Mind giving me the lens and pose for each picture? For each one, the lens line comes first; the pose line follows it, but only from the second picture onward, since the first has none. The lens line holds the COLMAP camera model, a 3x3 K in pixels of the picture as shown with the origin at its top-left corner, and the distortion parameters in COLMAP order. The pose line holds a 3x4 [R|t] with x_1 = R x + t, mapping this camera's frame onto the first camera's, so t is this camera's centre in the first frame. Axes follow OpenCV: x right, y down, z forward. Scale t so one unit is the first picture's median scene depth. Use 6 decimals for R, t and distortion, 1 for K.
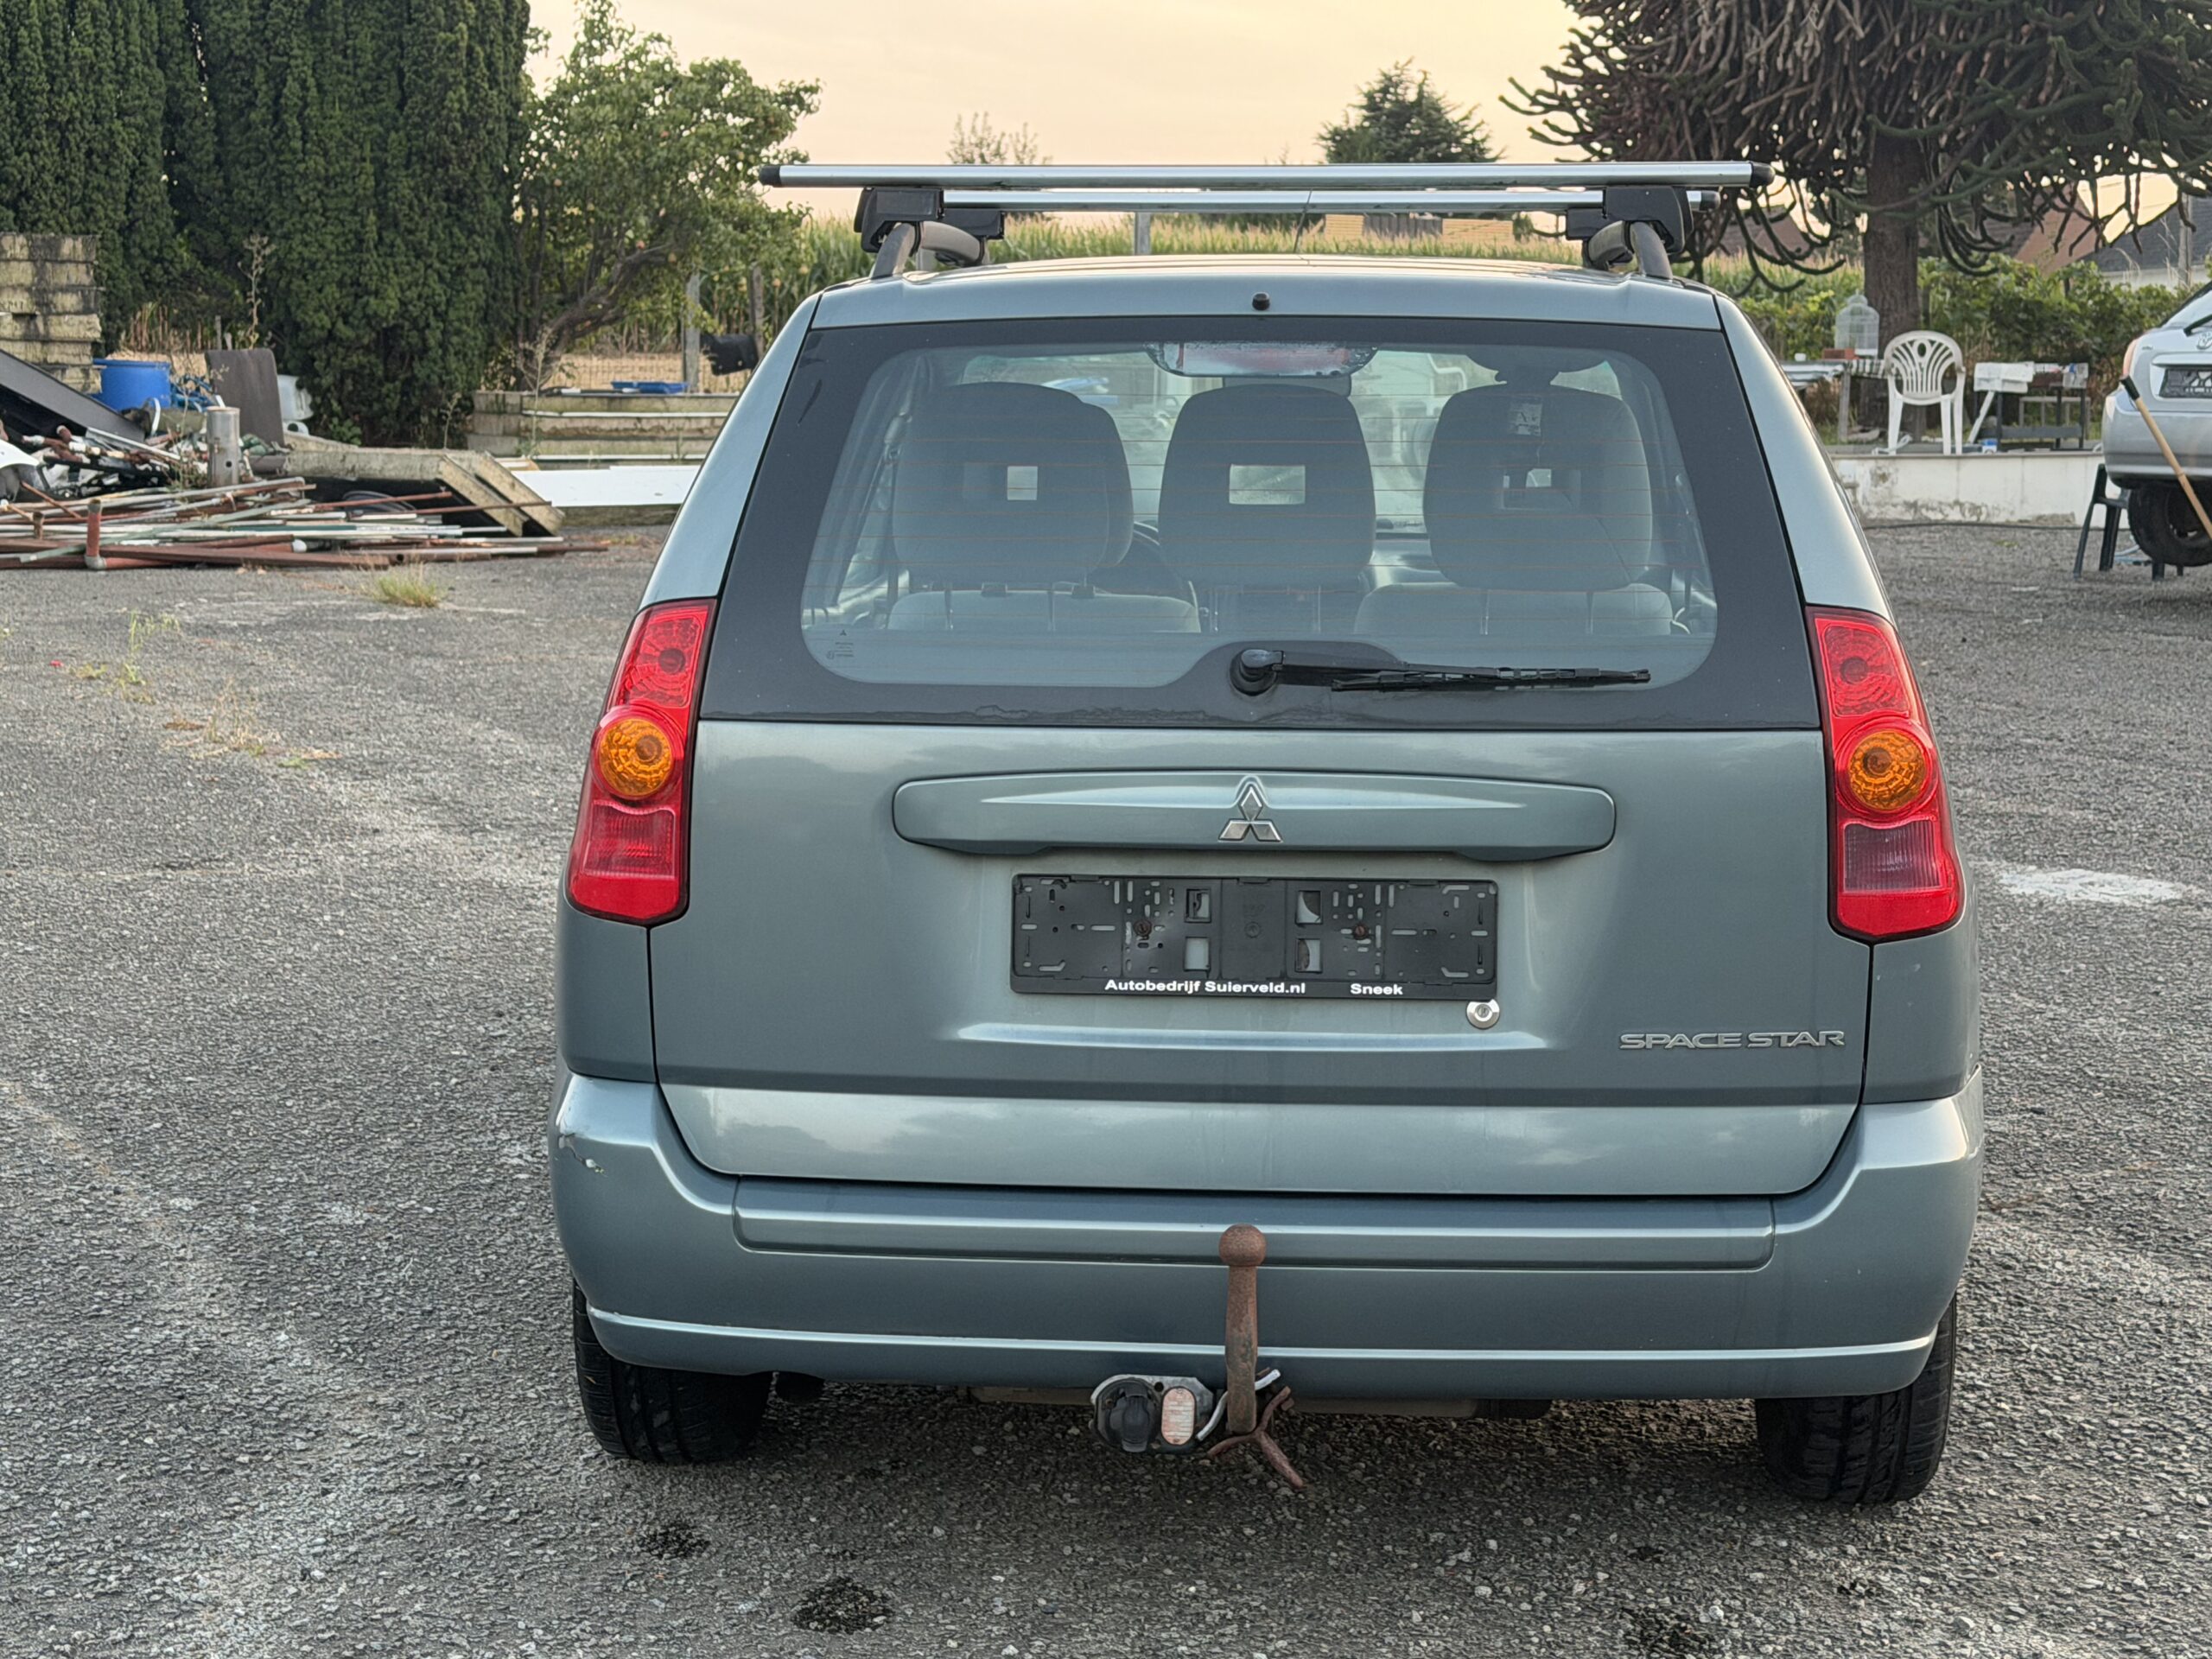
lens RADIAL K [[3510.8, 0, 1116.6], [0, 3510.8, 836.8], [0, 0, 1]] dist [0.118466, 0.000000]
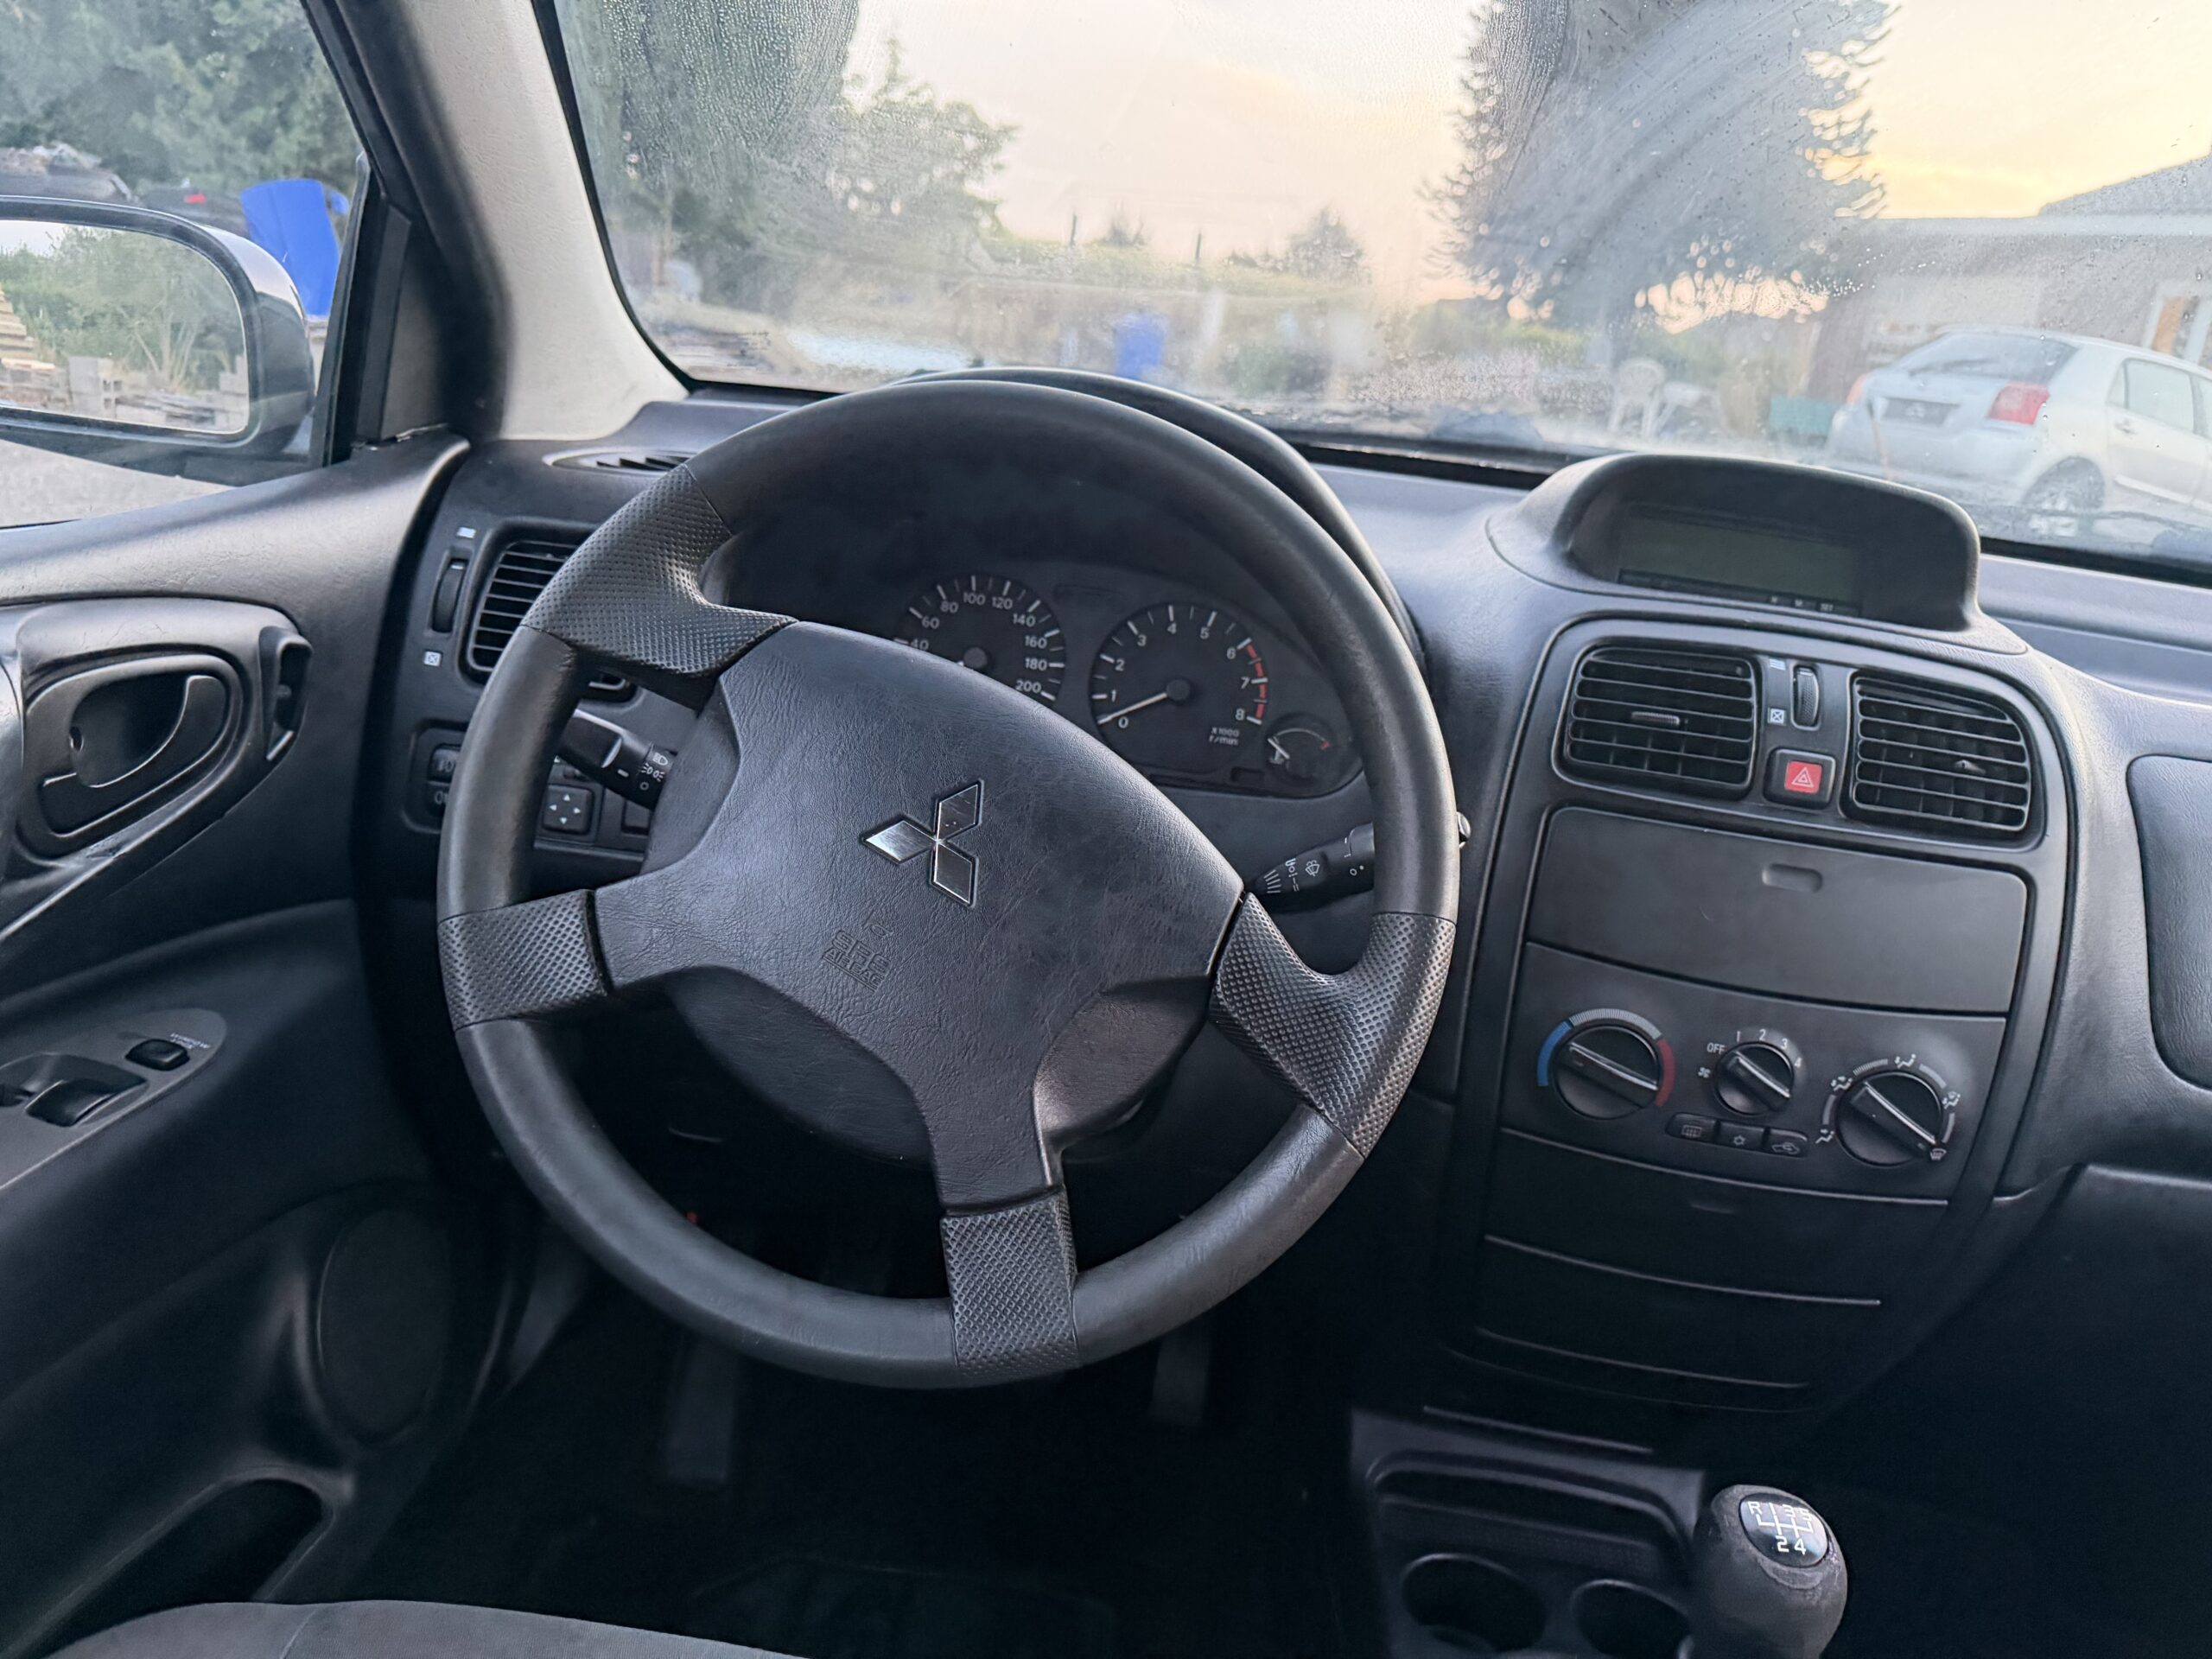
lens RADIAL K [[1590.3, 0, 1107.3], [0, 1590.3, 829.0], [0, 0, 1]] dist [-0.028427, 0.012167]
pose [[0.991454, 0.130459, 0.000210, 0.001110], [-0.128669, 0.977576, 0.166700, -0.016342], [0.021542, -0.165302, 0.986008, 0.204075]]
